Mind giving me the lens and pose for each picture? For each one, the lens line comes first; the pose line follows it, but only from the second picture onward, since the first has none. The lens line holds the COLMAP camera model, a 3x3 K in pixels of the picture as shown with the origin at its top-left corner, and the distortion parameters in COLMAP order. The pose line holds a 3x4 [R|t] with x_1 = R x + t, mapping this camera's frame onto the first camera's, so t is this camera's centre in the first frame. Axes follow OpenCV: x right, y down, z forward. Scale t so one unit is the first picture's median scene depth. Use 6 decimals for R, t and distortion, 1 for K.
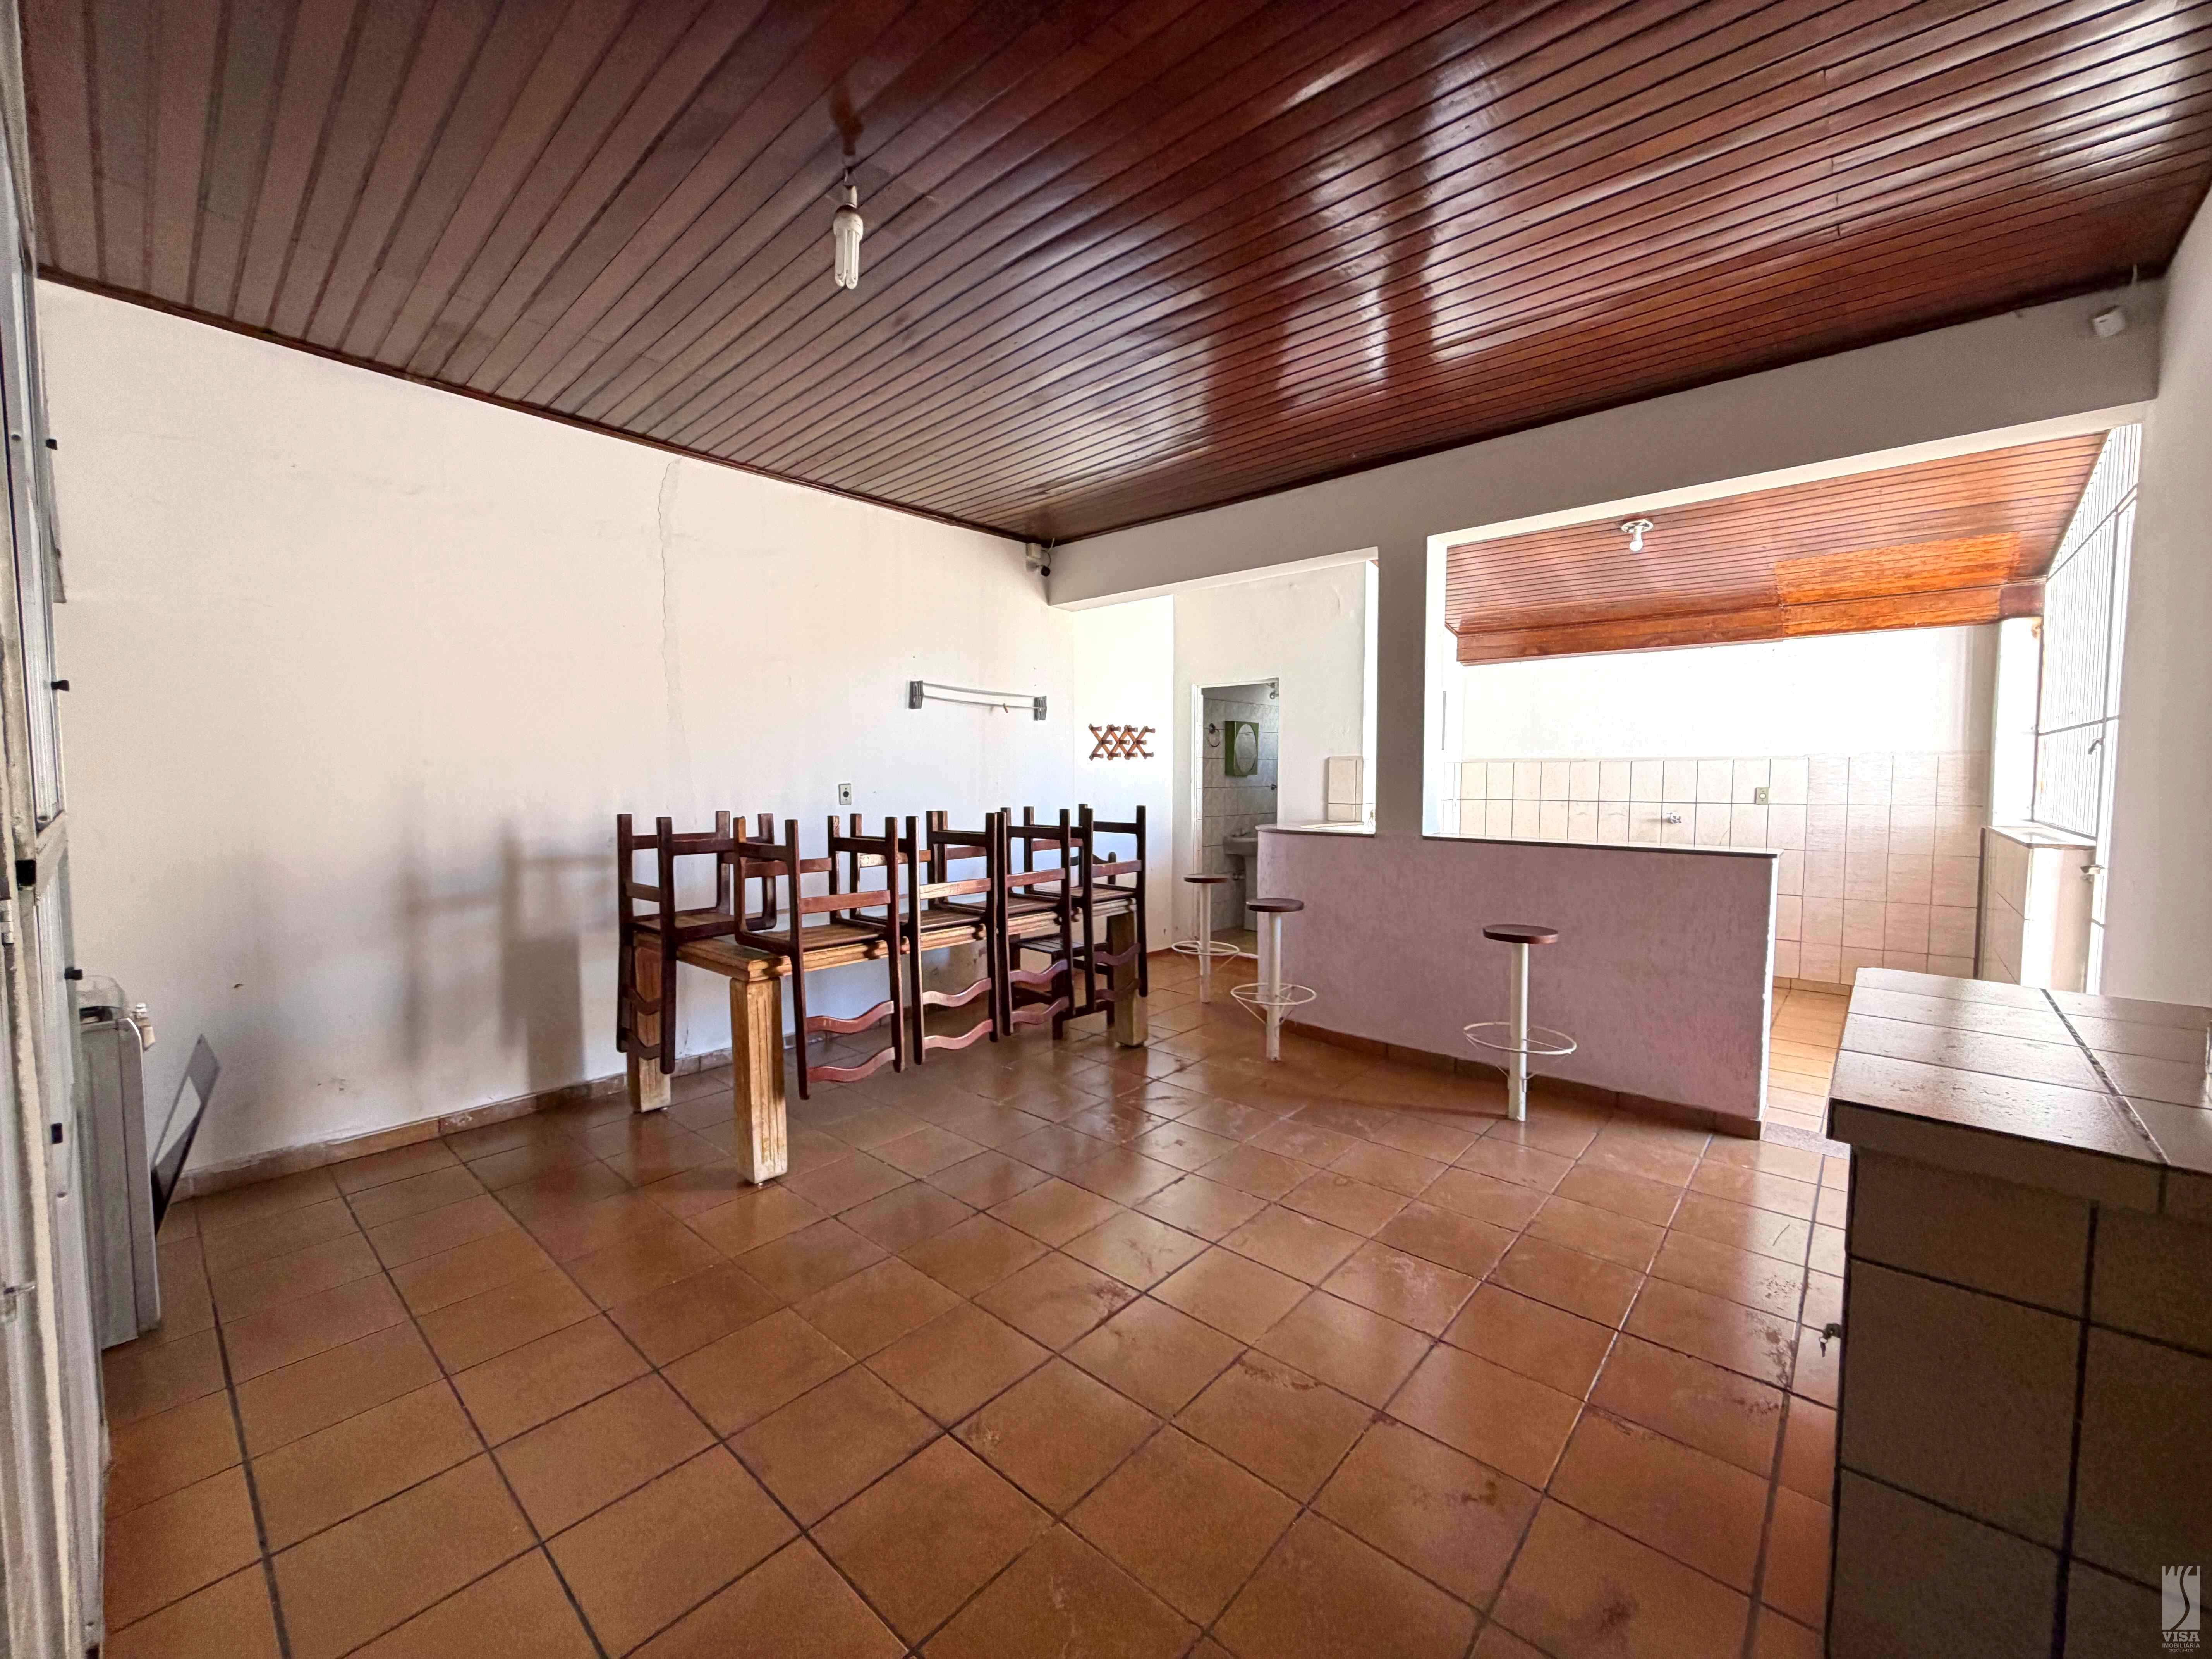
lens RADIAL K [[879.8, 0, 1102.2], [0, 879.8, 828.9], [0, 0, 1]] dist [-0.000202, 0.000527]
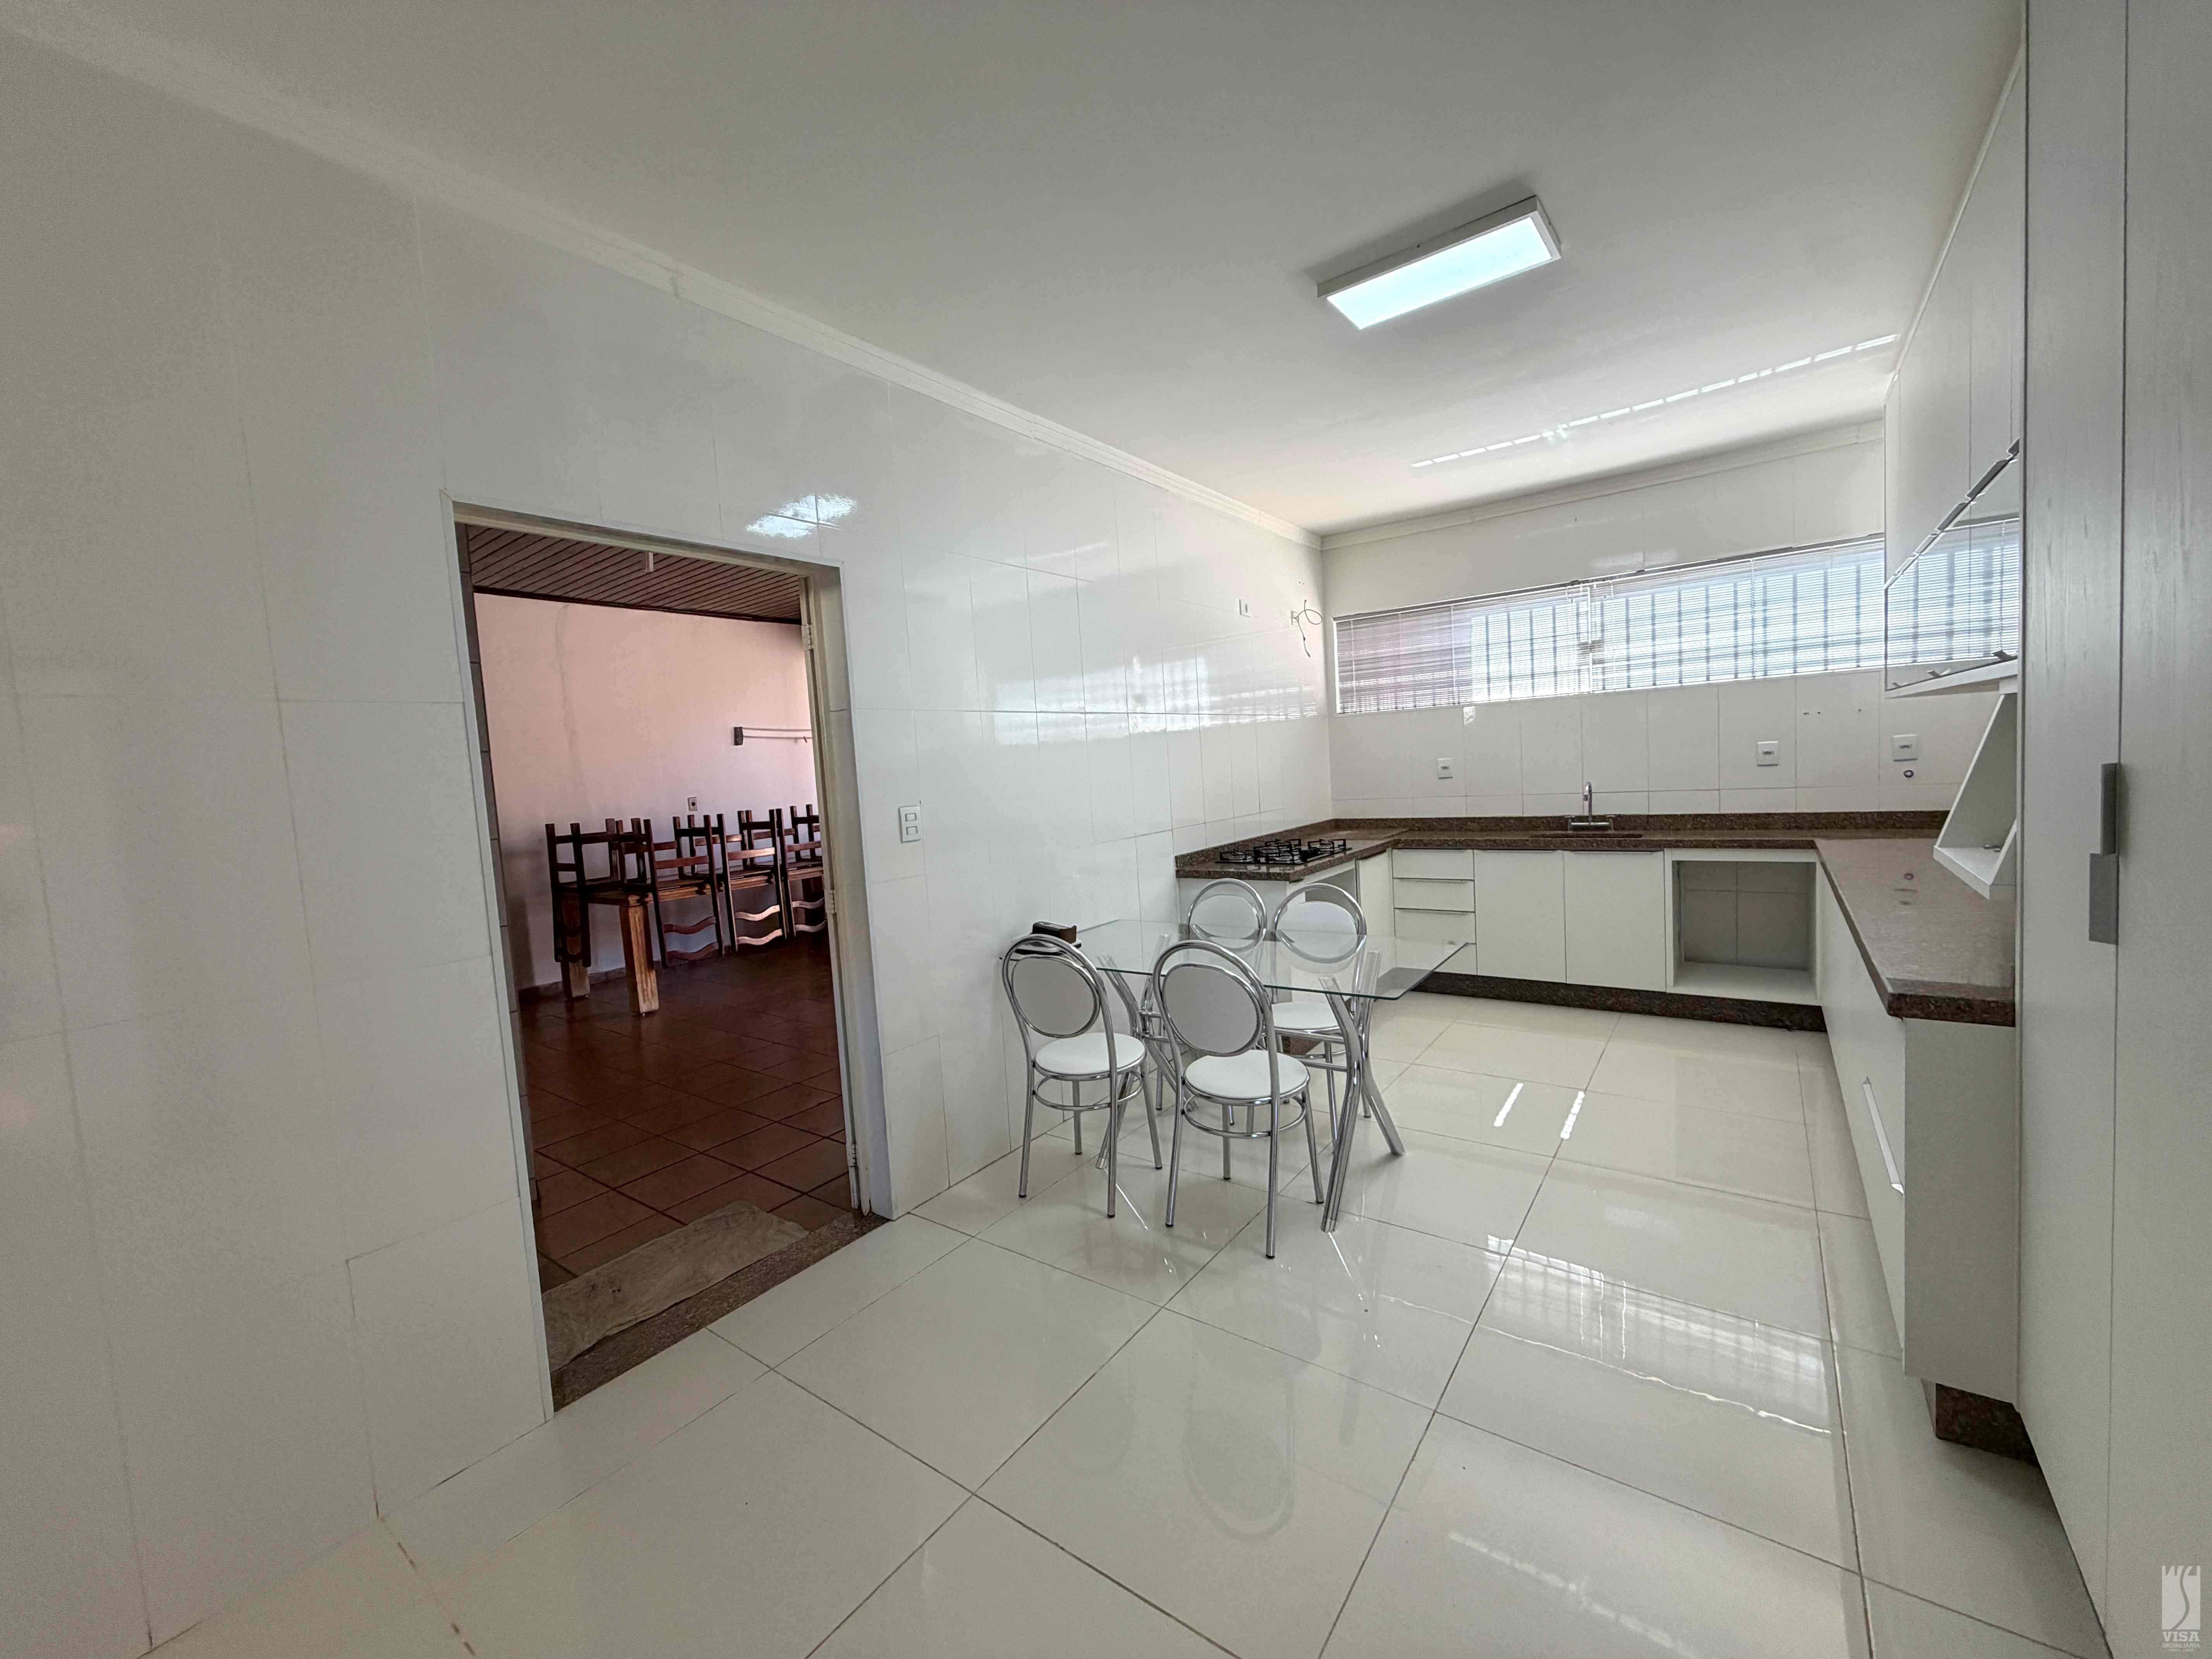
lens RADIAL K [[879.8, 0, 1103.9], [0, 879.8, 824.5], [0, 0, 1]] dist [-0.000202, 0.000527]
pose [[0.993759, -0.067526, 0.088792, 0.349070], [0.066951, 0.997712, 0.009442, 0.037547], [-0.089226, -0.003438, 0.996005, -0.744710]]
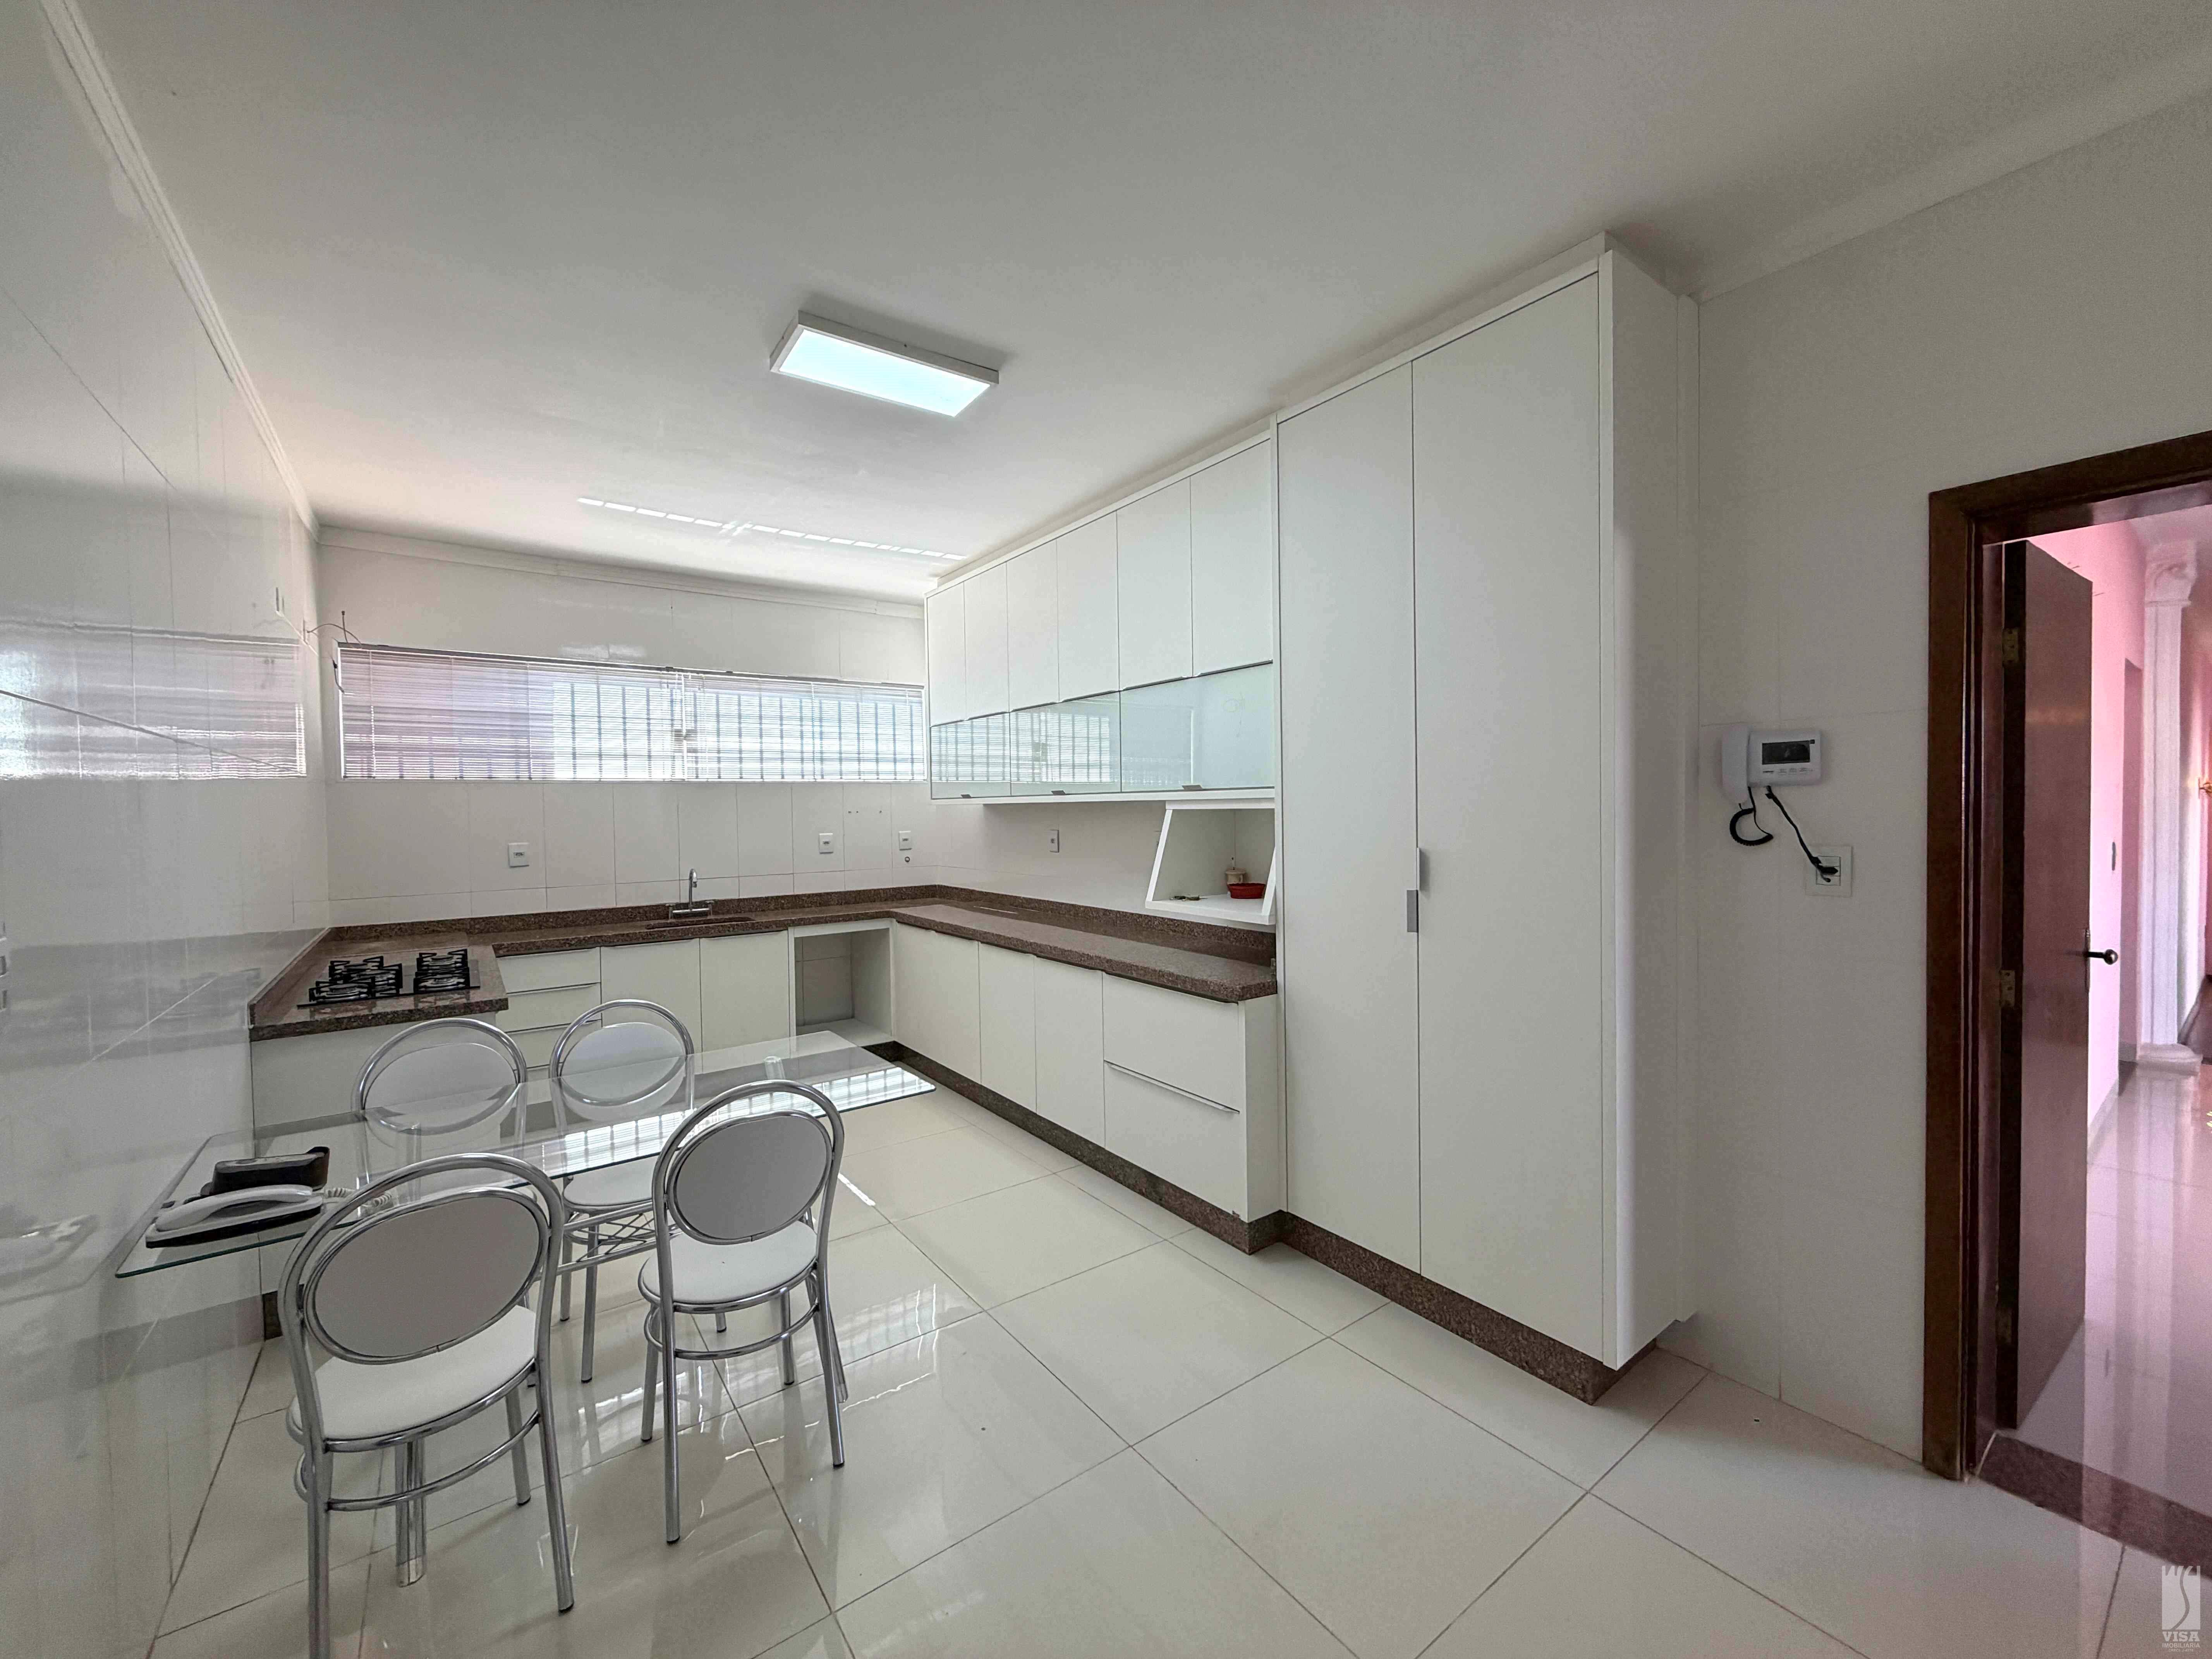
lens RADIAL K [[879.8, 0, 1101.9], [0, 879.8, 821.4], [0, 0, 1]] dist [-0.000202, 0.000527]
pose [[0.206941, -0.019144, 0.978166, 0.053138], [0.073536, 0.997285, 0.003961, 0.006834], [-0.975586, 0.071111, 0.207787, -0.401573]]
